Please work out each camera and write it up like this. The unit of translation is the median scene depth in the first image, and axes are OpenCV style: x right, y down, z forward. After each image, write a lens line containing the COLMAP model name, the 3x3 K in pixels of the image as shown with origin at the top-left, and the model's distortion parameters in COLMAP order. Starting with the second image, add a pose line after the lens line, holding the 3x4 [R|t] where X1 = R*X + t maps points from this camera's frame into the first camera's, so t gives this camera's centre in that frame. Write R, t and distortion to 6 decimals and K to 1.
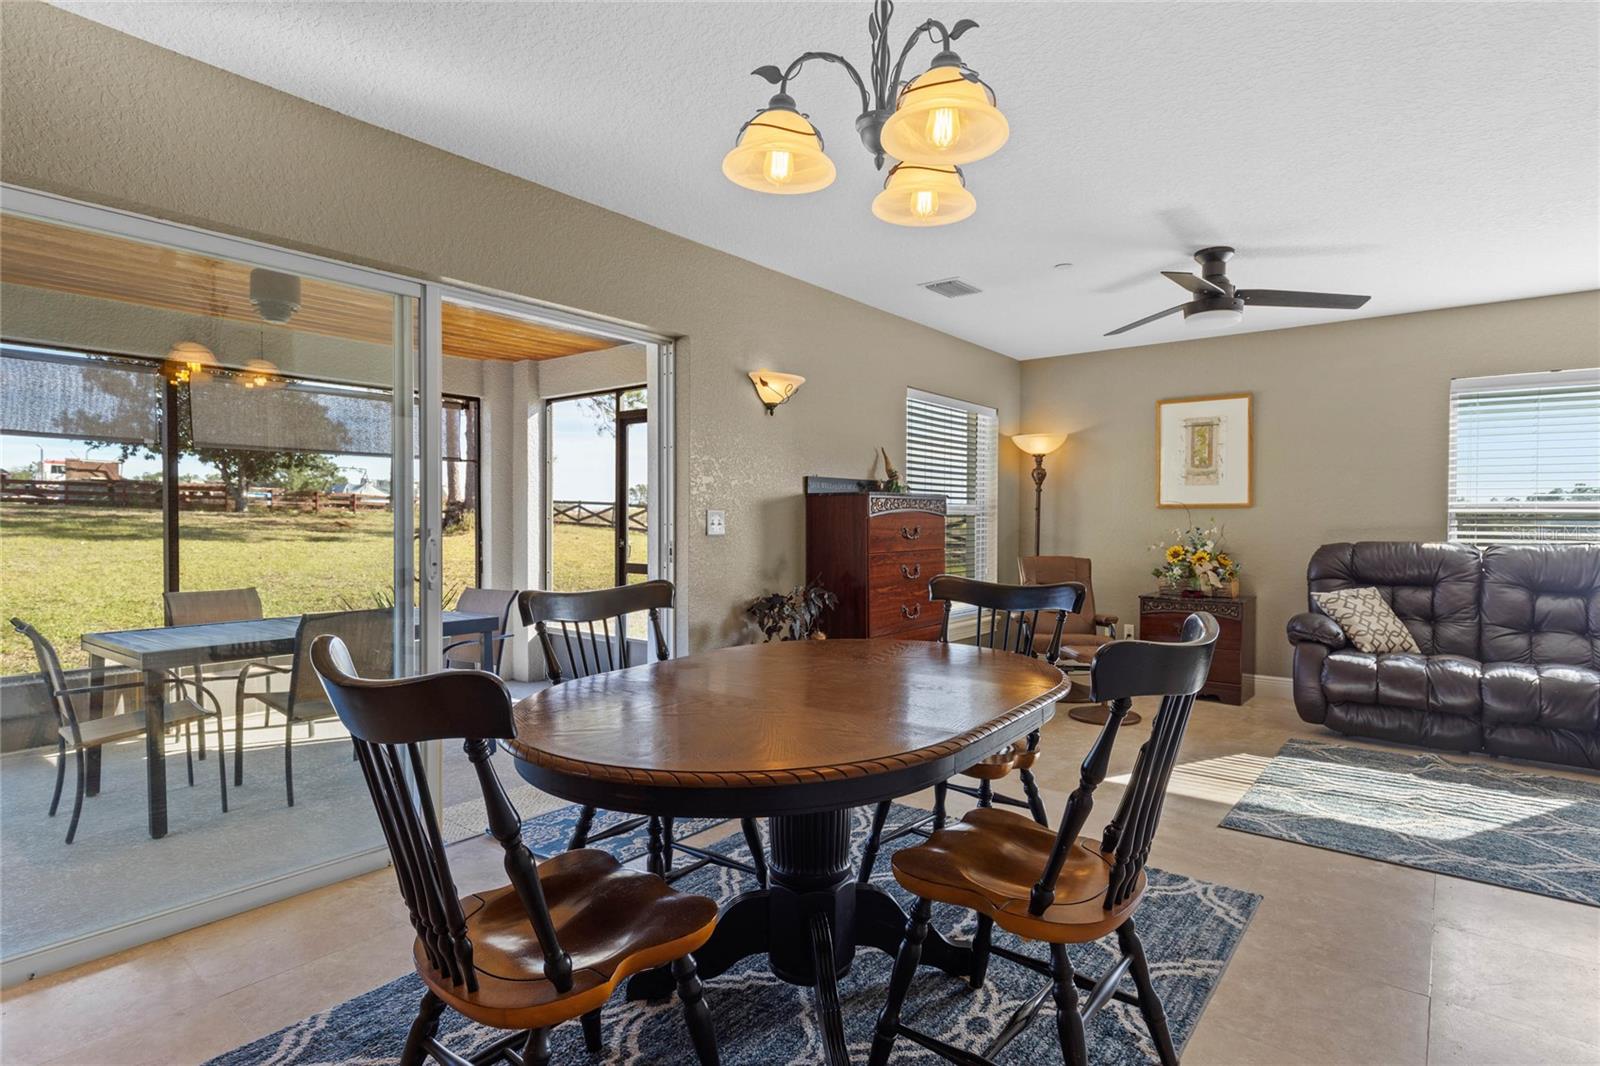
lens RADIAL K [[829.5, 0, 800.9], [0, 829.5, 532.8], [0, 0, 1]] dist [0.004017, 0.000489]
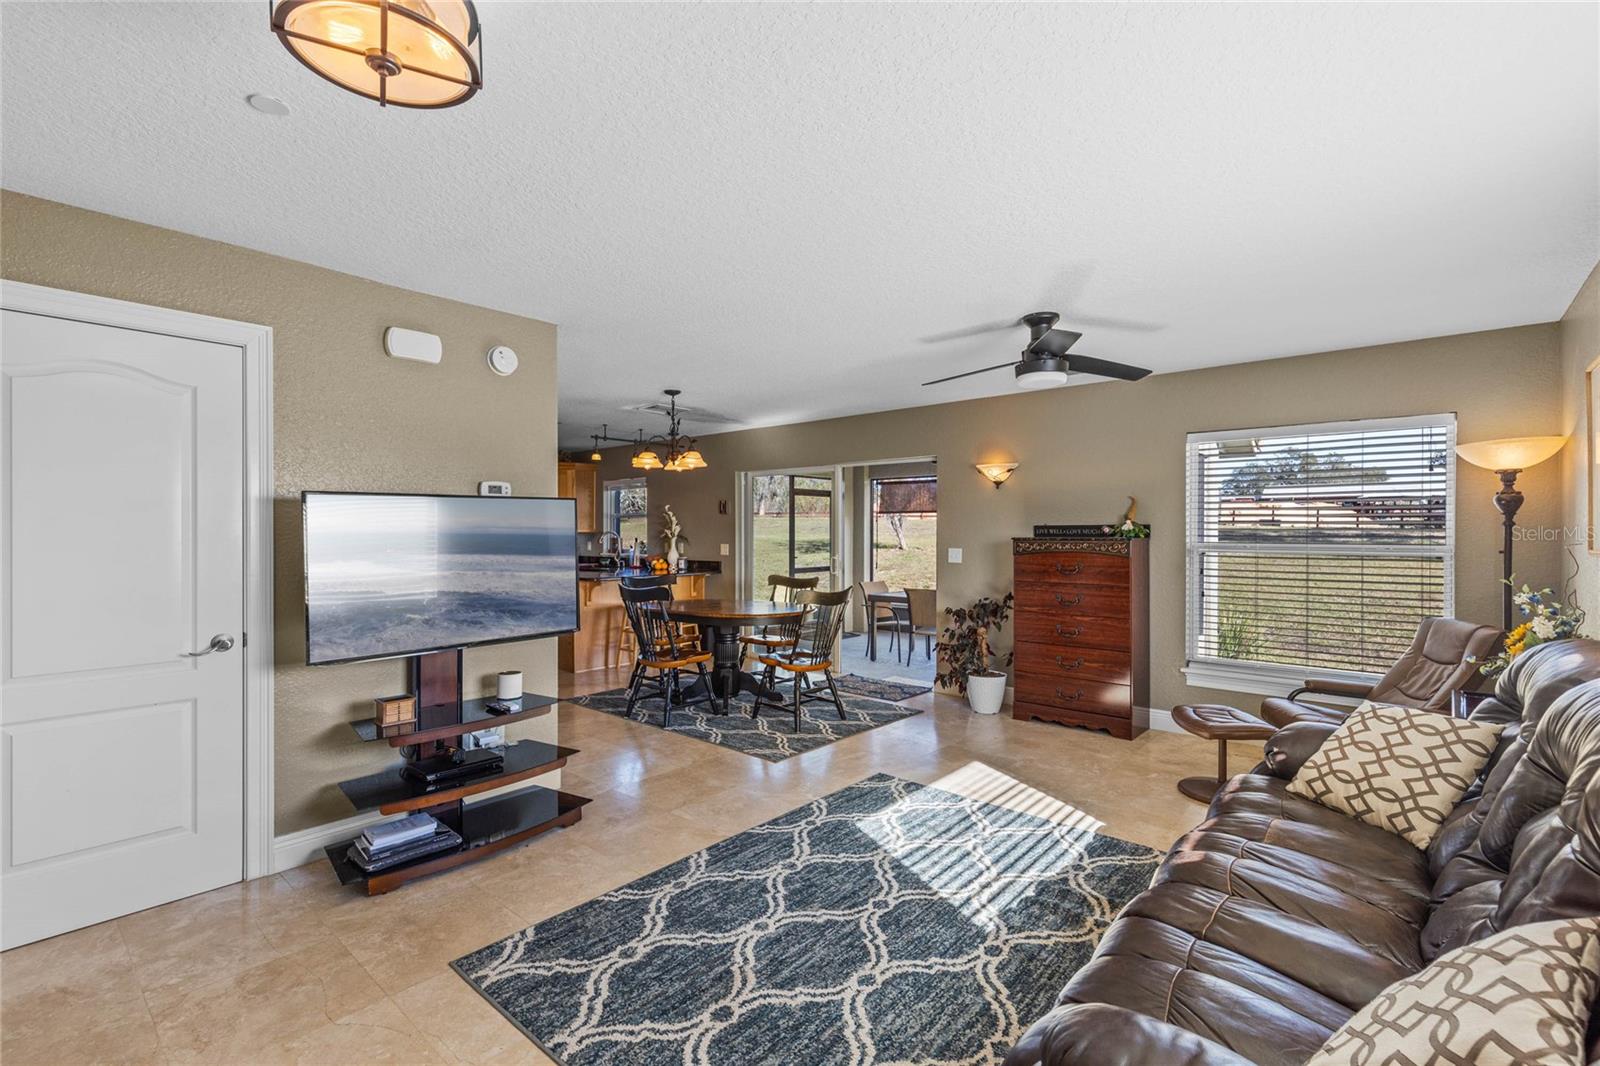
lens RADIAL K [[714.2, 0, 793.6], [0, 714.2, 534.0], [0, 0, 1]] dist [0.001477, -0.000233]
pose [[-0.054734, 0.001253, -0.998500, 1.160952], [-0.017112, 0.999851, 0.002193, -0.045517], [0.998354, 0.017206, -0.054704, 0.598284]]
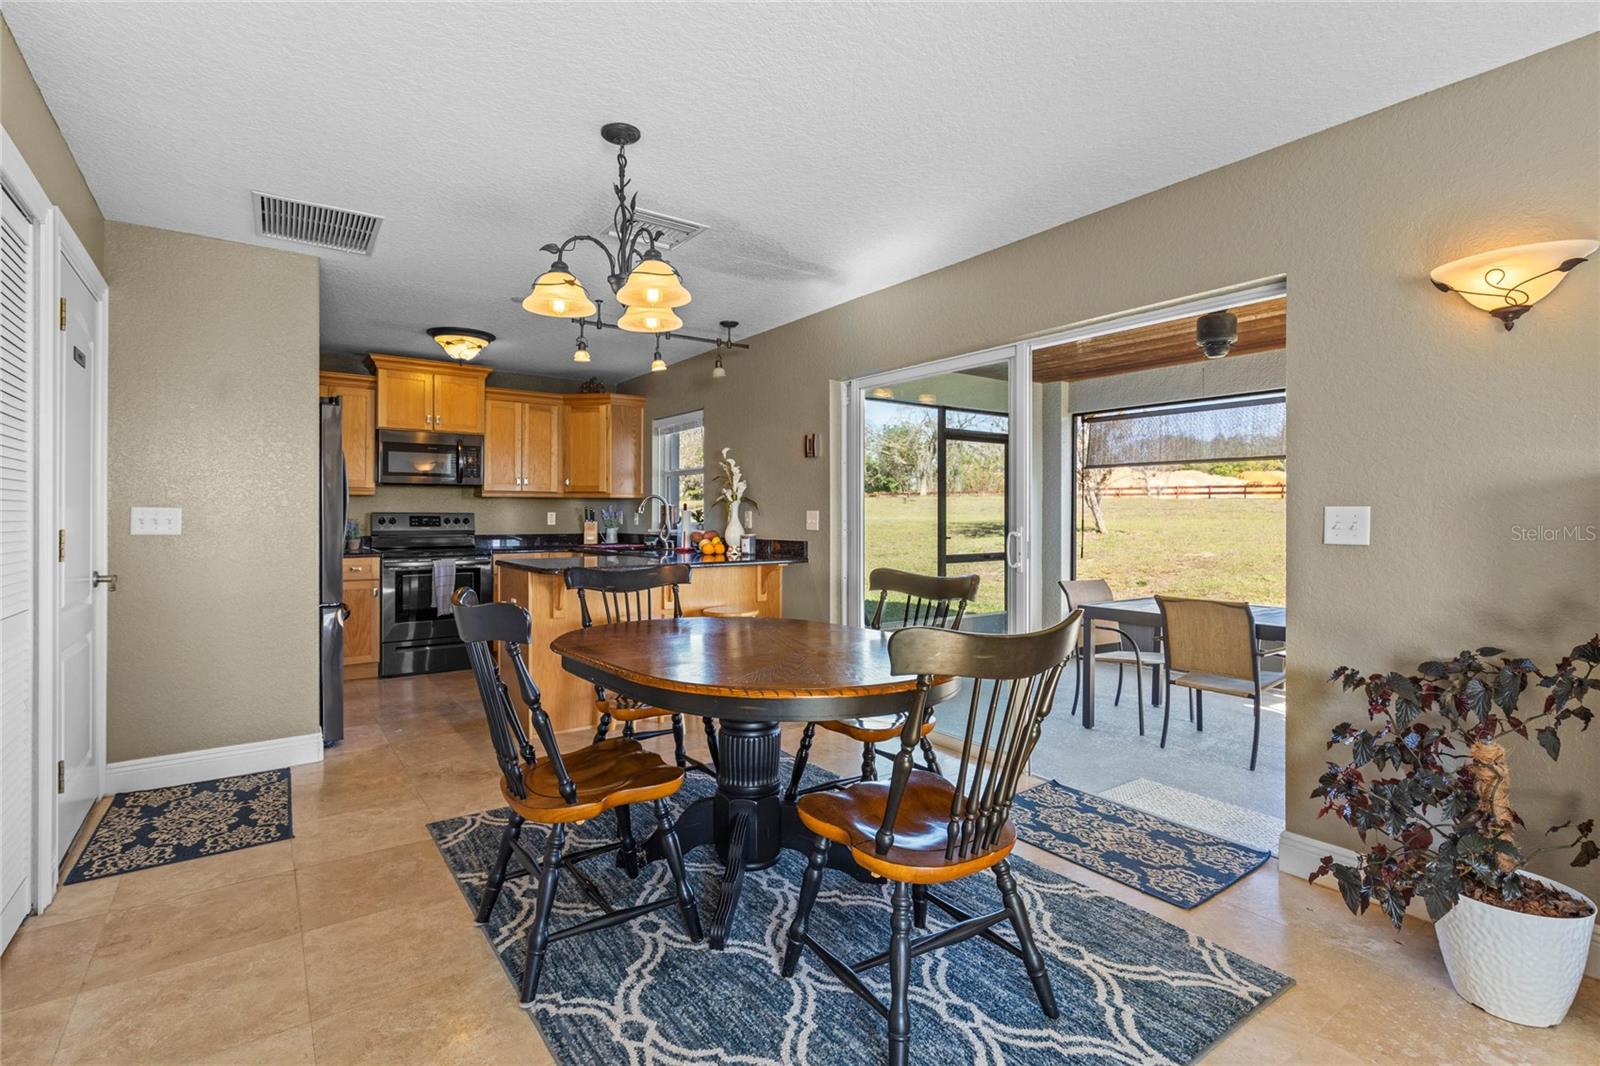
lens RADIAL K [[751.2, 0, 795.2], [0, 751.2, 511.4], [0, 0, 1]] dist [-0.001108, 0.000237]
pose [[-0.271334, -0.008237, -0.962450, 0.490111], [-0.016699, 0.999853, -0.003850, -0.011508], [0.962340, 0.015027, -0.271432, 0.594583]]
